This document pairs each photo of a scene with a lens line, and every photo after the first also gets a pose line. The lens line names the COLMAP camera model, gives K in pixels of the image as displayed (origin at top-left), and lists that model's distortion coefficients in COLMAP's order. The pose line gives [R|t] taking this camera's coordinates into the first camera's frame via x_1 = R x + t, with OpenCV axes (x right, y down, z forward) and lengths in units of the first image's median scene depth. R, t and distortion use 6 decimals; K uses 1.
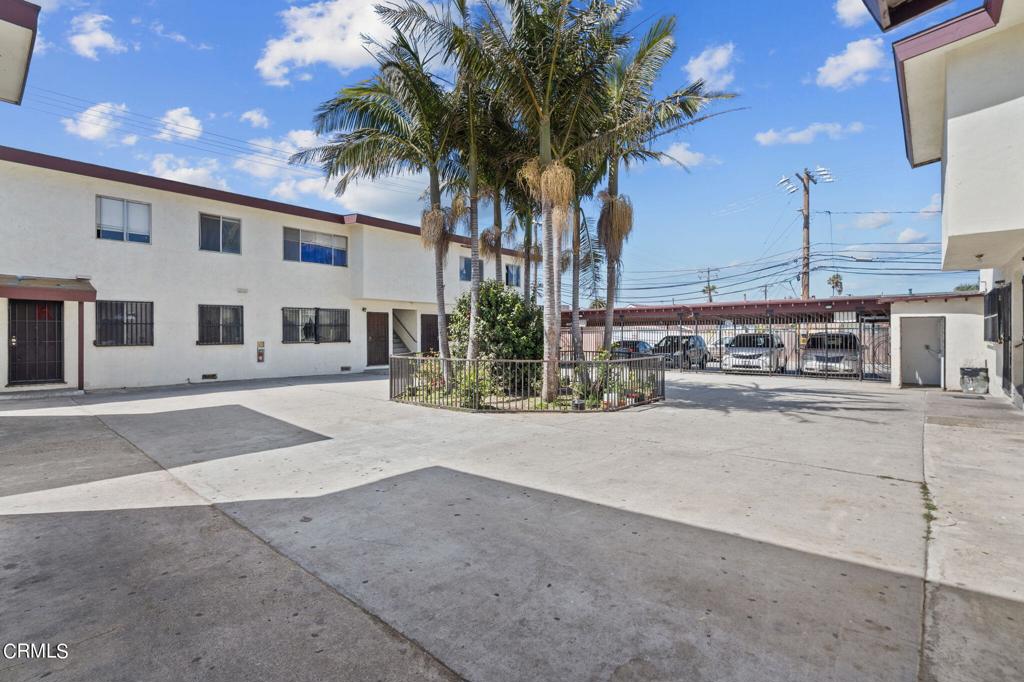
lens RADIAL K [[474.7, 0, 512.0], [0, 474.7, 341.0], [0, 0, 1]] dist [0.000405, -0.000103]
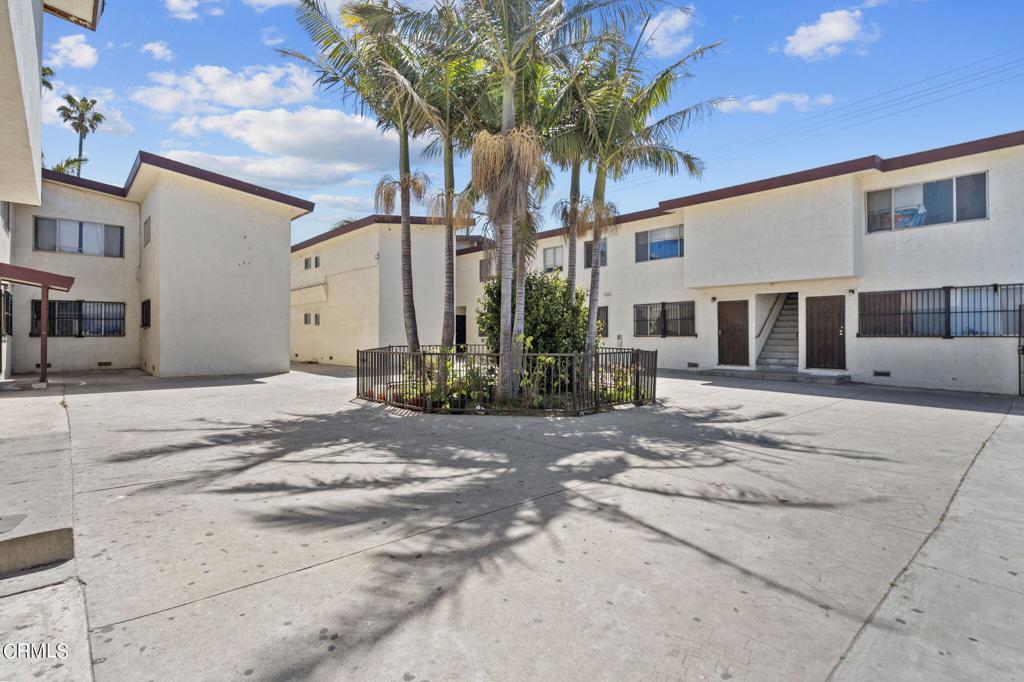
lens RADIAL K [[502.5, 0, 512.0], [0, 502.5, 341.0], [0, 0, 1]] dist [-0.000739, 0.000062]
pose [[-0.134582, 0.022316, -0.990651, 0.583382], [-0.003320, 0.999731, 0.022971, -0.008854], [0.990897, 0.006380, -0.134472, 0.682258]]
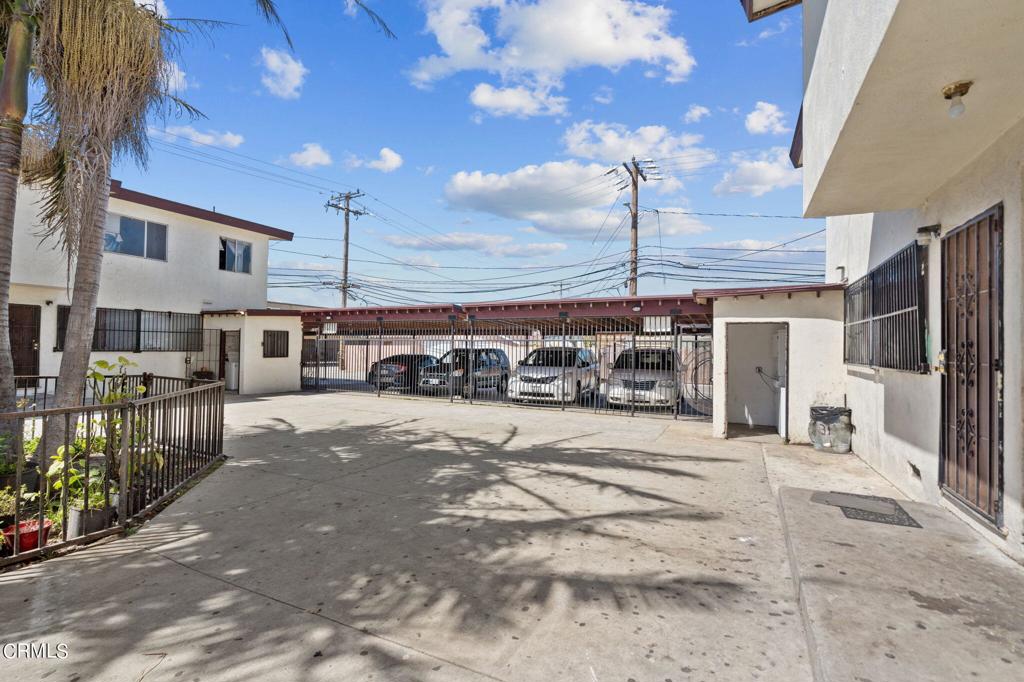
lens RADIAL K [[465.5, 0, 511.1], [0, 465.5, 349.1], [0, 0, 1]] dist [-0.001451, -0.000115]
pose [[0.967456, 0.013678, 0.252669, 0.357576], [-0.011497, 0.999883, -0.010106, -0.005950], [-0.252778, 0.006872, 0.967500, 0.439937]]
